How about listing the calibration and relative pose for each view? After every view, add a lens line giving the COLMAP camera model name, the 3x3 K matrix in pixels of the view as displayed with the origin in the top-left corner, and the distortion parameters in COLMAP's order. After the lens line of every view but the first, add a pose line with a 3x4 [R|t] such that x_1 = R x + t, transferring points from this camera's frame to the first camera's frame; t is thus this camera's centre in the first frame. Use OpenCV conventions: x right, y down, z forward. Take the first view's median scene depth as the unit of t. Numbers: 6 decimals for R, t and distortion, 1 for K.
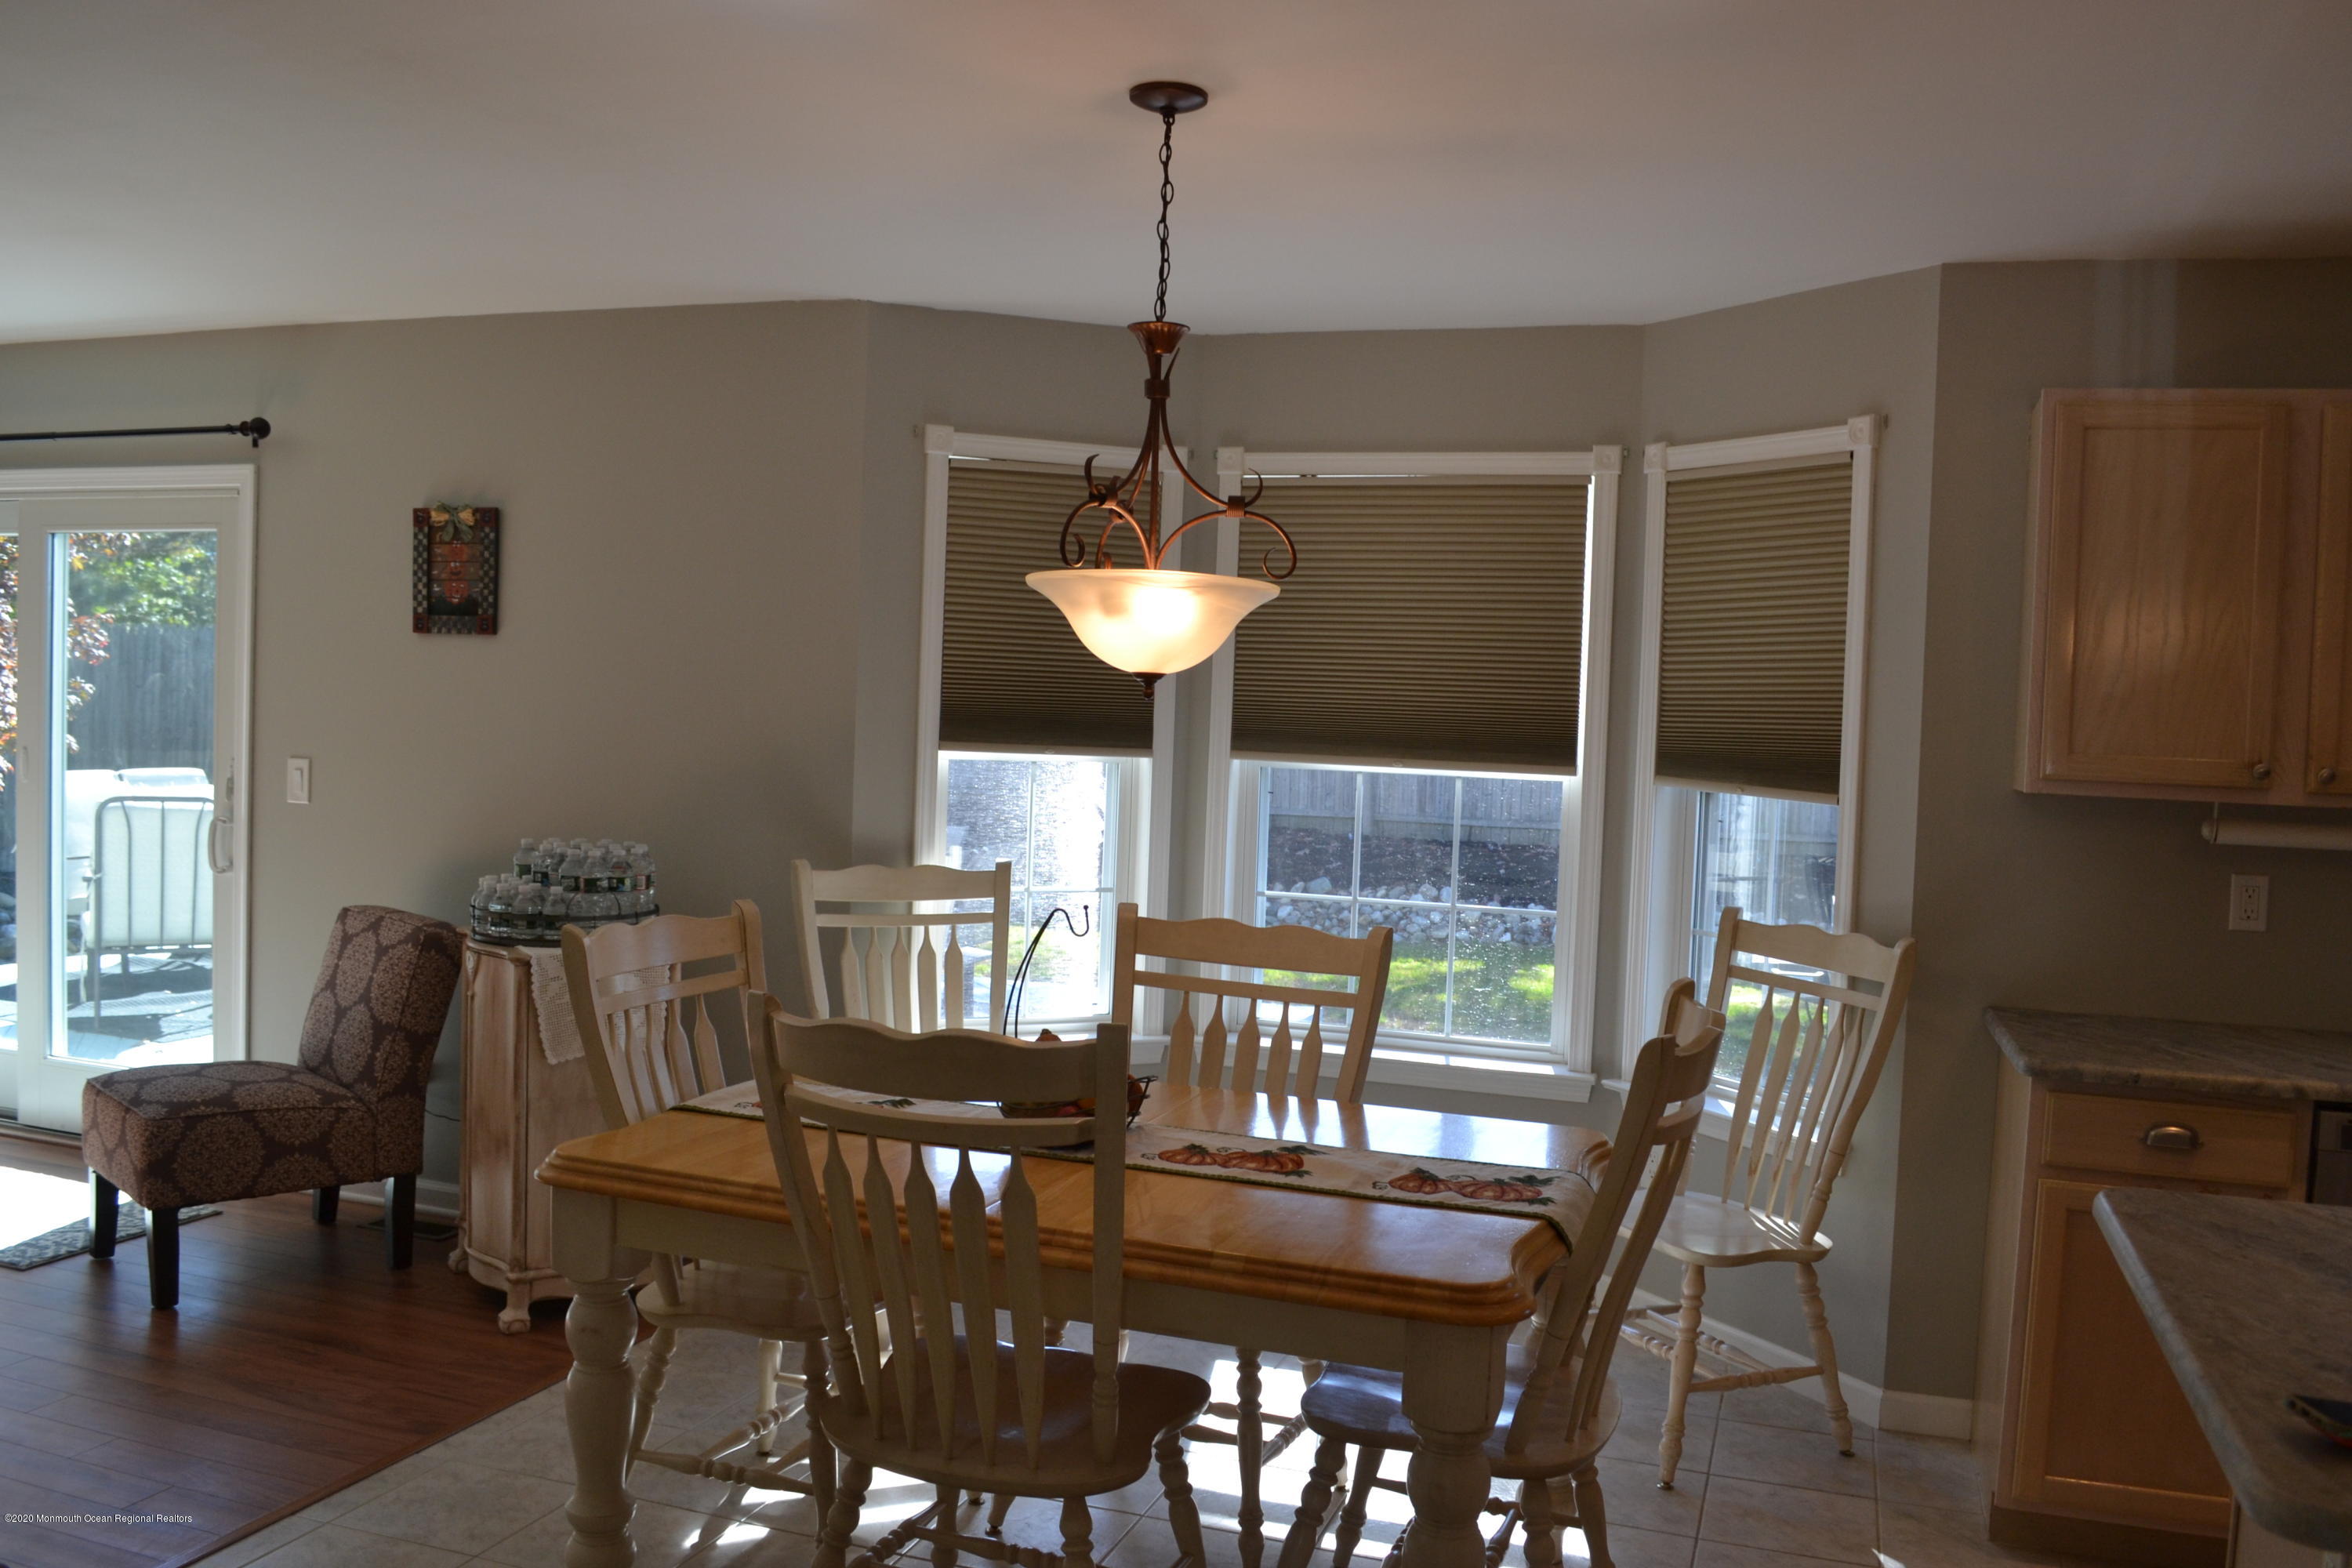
lens RADIAL K [[1910.2, 0, 1176.0], [0, 1910.2, 784.0], [0, 0, 1]] dist [-0.071990, -0.001117]
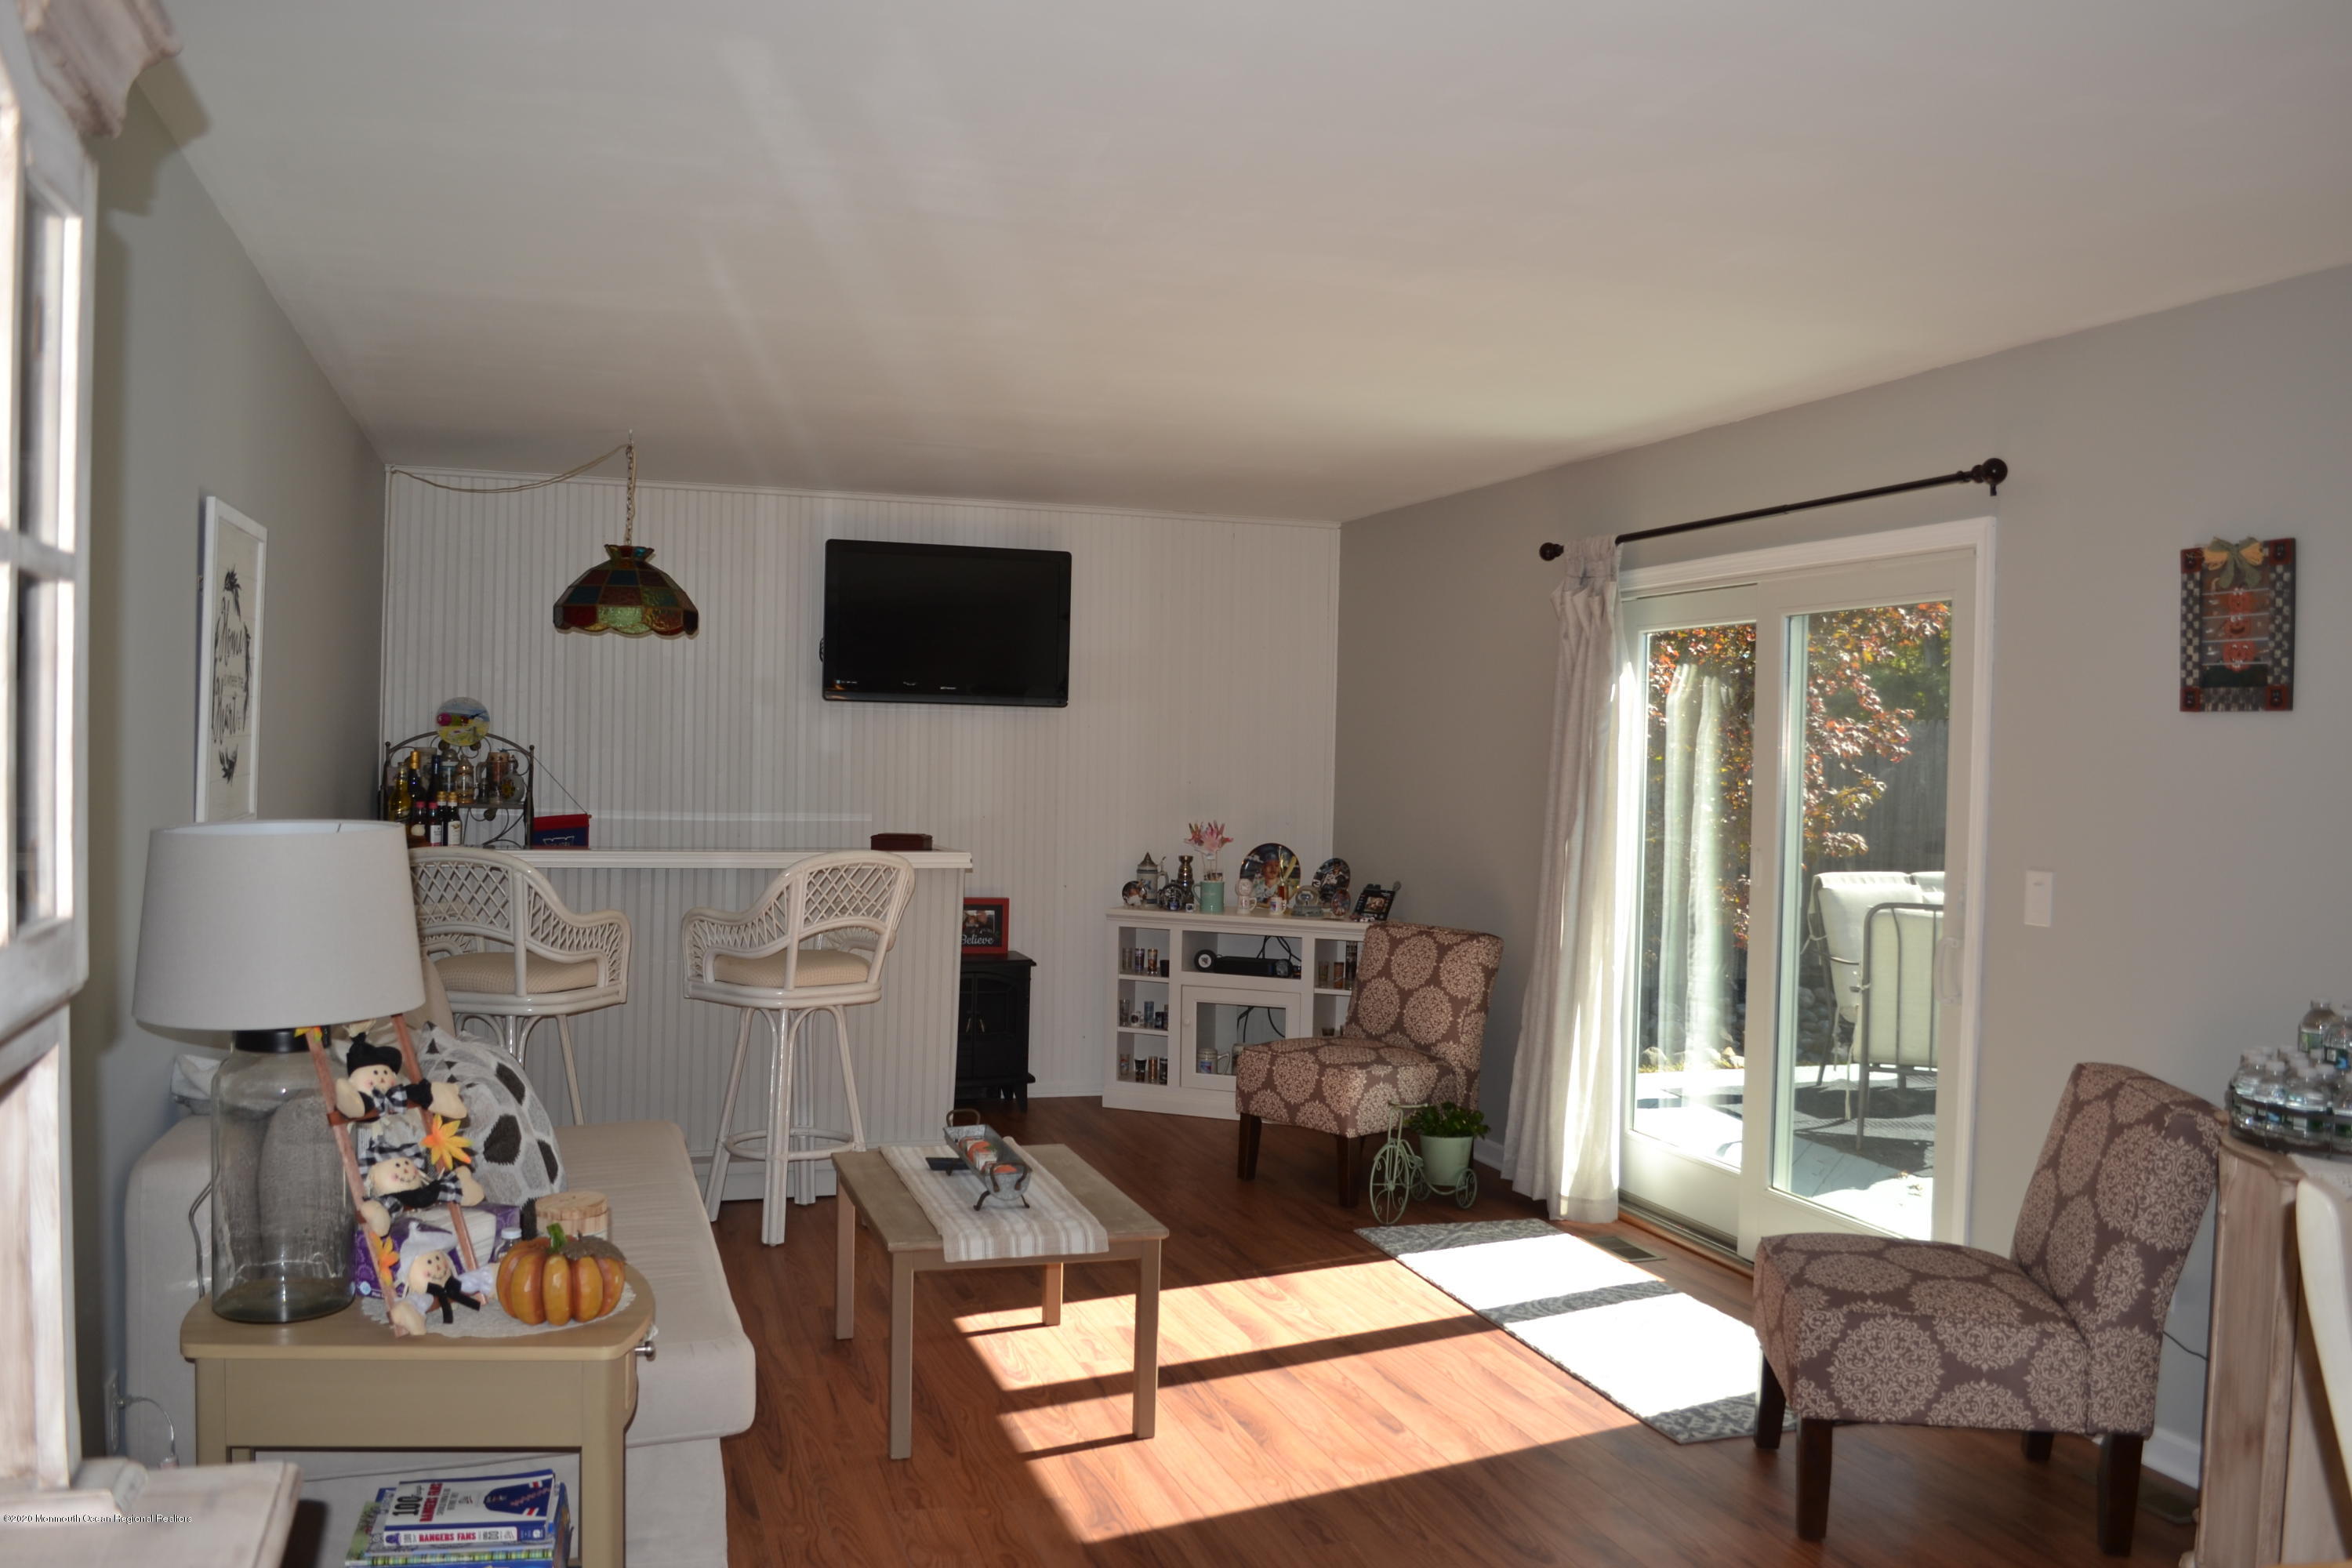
lens RADIAL K [[1913.4, 0, 1180.2], [0, 1913.4, 809.7], [0, 0, 1]] dist [-0.068724, -0.001792]
pose [[0.602869, 0.001850, -0.797838, -0.052812], [-0.032426, 0.999228, -0.022185, -0.013054], [0.797181, 0.039246, 0.602463, 0.276937]]
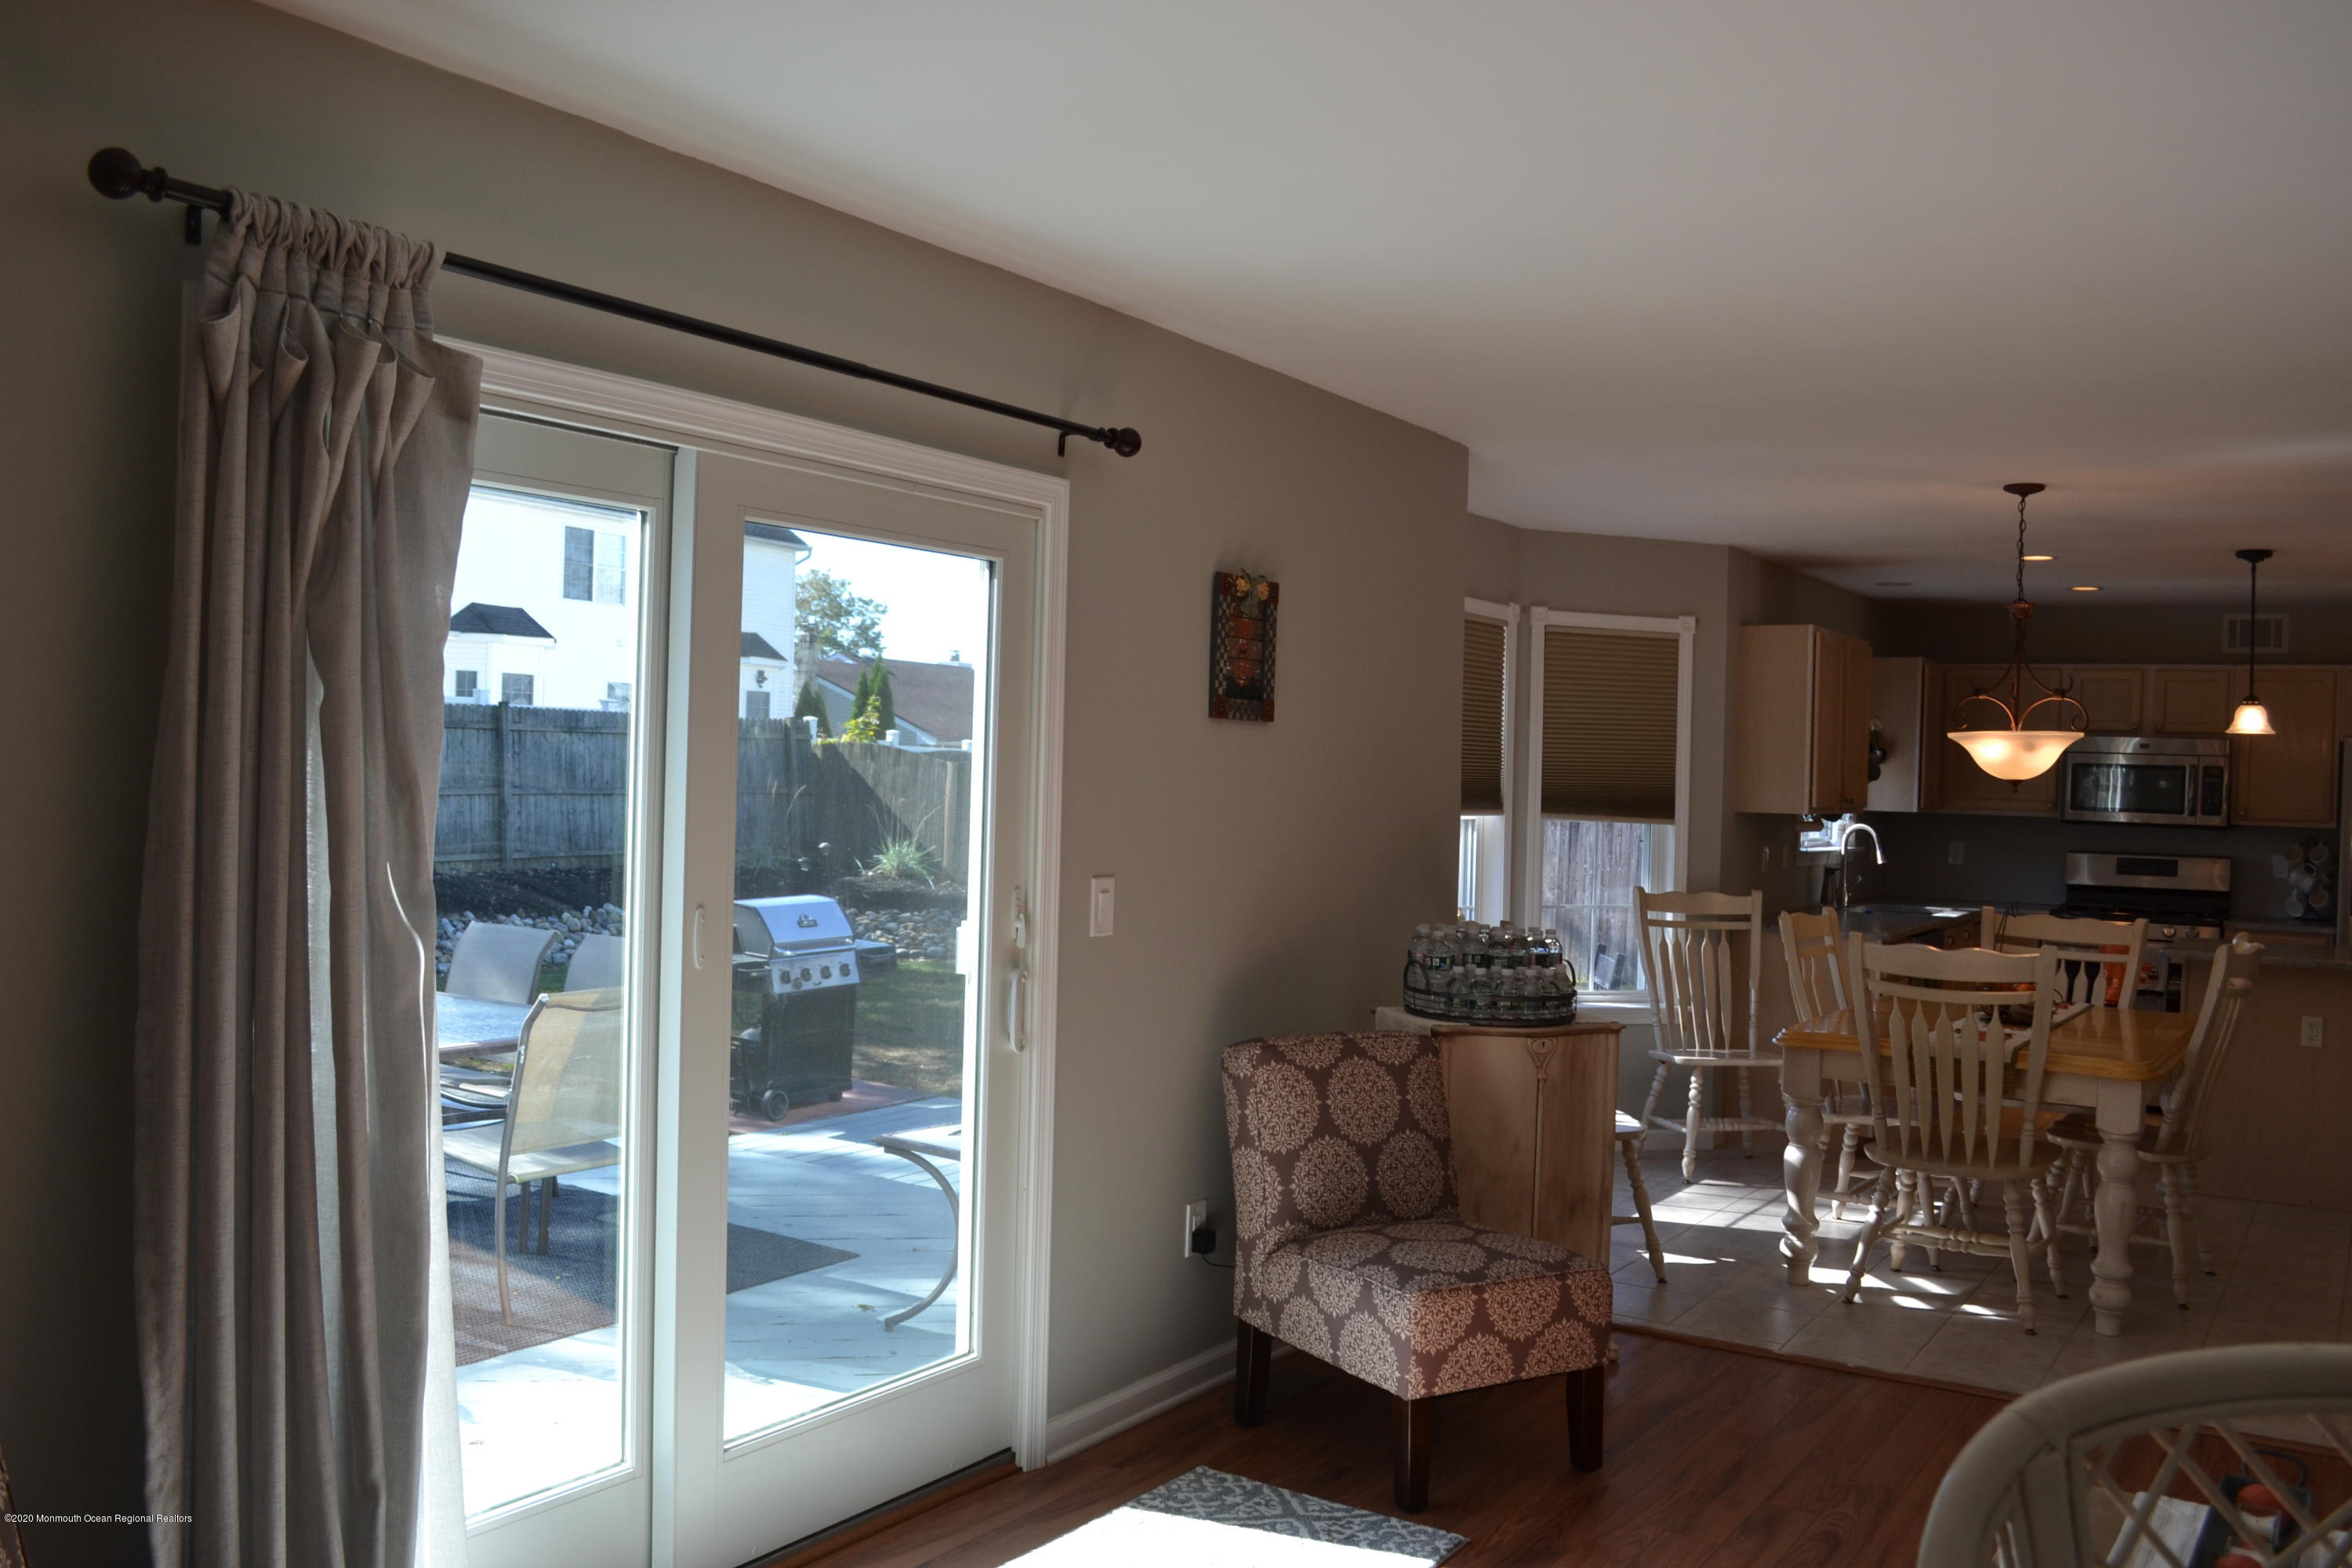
lens RADIAL K [[1910.2, 0, 1176.0], [0, 1910.2, 784.0], [0, 0, 1]] dist [-0.071990, -0.001117]
pose [[0.249958, -0.037660, 0.967524, -1.570768], [0.017869, 0.999253, 0.034279, -0.101381], [-0.968092, 0.008720, 0.250444, 1.011245]]
